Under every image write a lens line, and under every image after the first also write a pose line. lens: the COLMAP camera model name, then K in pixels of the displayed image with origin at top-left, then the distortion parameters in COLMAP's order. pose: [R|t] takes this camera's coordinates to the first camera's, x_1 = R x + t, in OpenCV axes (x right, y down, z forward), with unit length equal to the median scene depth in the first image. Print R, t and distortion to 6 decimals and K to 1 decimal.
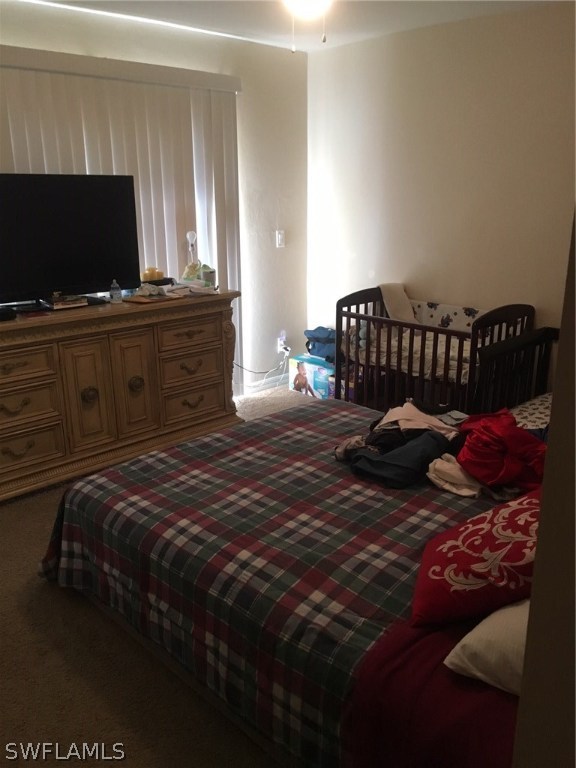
lens RADIAL K [[664.3, 0, 288.0], [0, 664.3, 384.0], [0, 0, 1]] dist [0.043558, -0.003842]
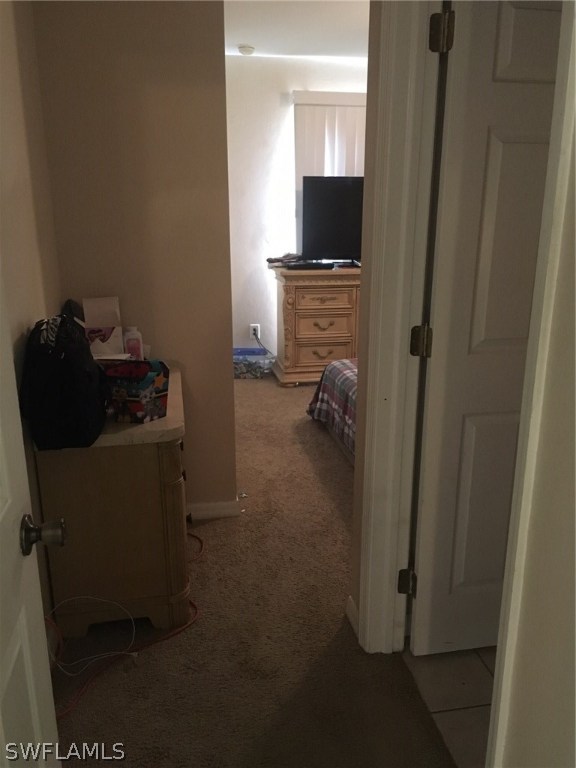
lens RADIAL K [[664.3, 0, 288.0], [0, 664.3, 384.0], [0, 0, 1]] dist [0.043558, -0.003842]
pose [[0.832298, 0.163684, -0.529611, 0.483206], [-0.166014, 0.985160, 0.043583, 0.152087], [0.528885, 0.051648, 0.847121, -0.471598]]
